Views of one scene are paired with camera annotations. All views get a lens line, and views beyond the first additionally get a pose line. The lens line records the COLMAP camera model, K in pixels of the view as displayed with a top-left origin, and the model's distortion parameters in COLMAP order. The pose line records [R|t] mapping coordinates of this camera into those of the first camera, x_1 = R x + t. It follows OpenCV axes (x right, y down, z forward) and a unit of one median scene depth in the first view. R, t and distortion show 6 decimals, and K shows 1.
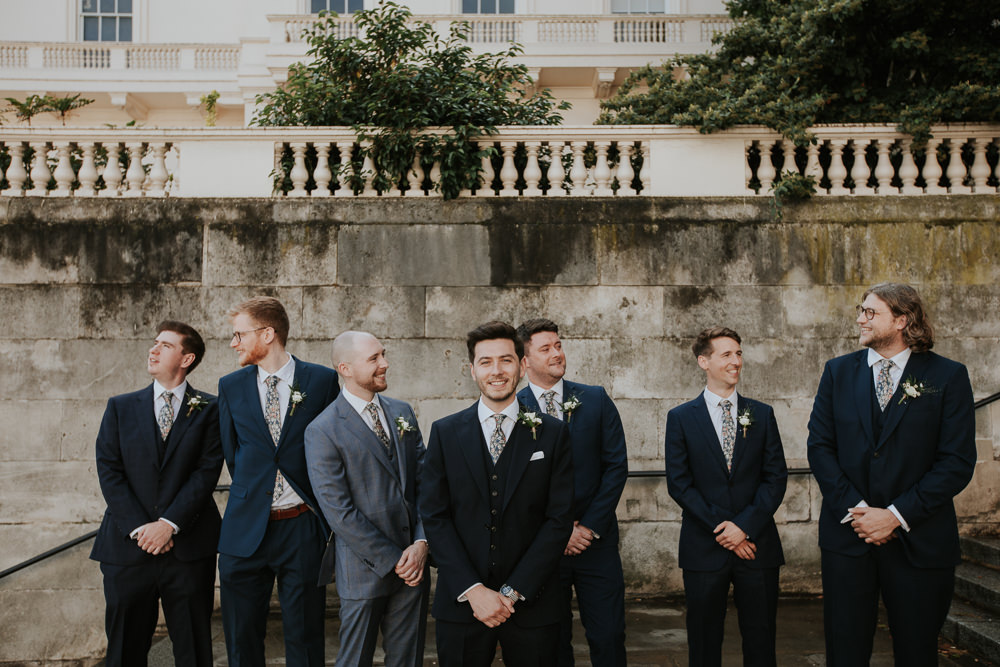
lens RADIAL K [[1309.5, 0, 500.0], [0, 1309.5, 333.5], [0, 0, 1]] dist [-0.082297, -0.008738]
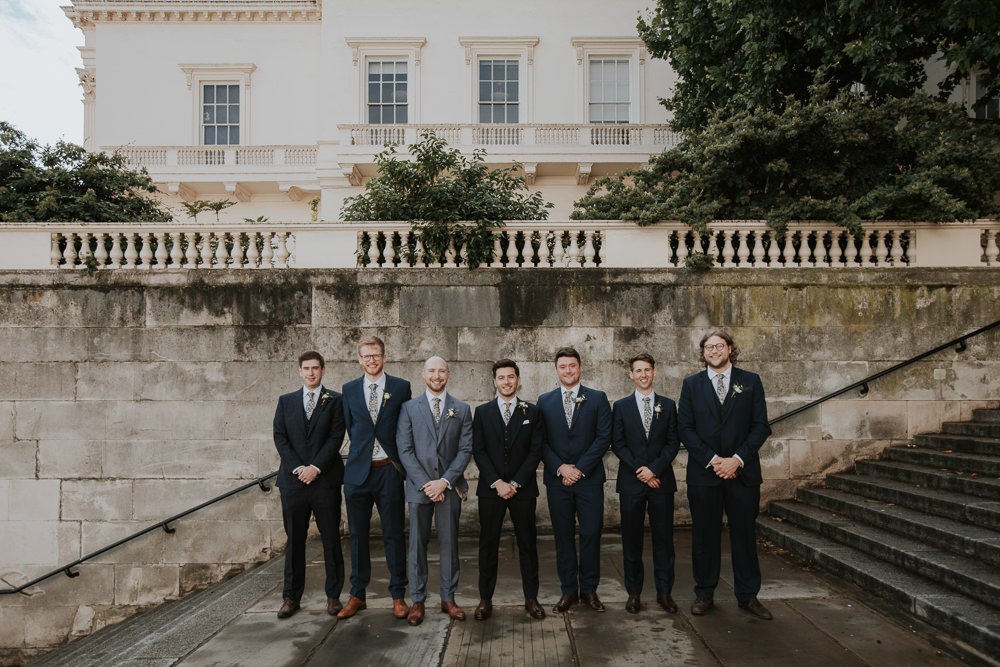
lens RADIAL K [[1309.5, 0, 500.0], [0, 1309.5, 333.5], [0, 0, 1]] dist [-0.082297, -0.008738]
pose [[0.999961, 0.000662, -0.008827, 0.006125], [-0.000805, 0.999868, -0.016254, -0.003856], [0.008815, 0.016261, 0.999829, -0.524865]]
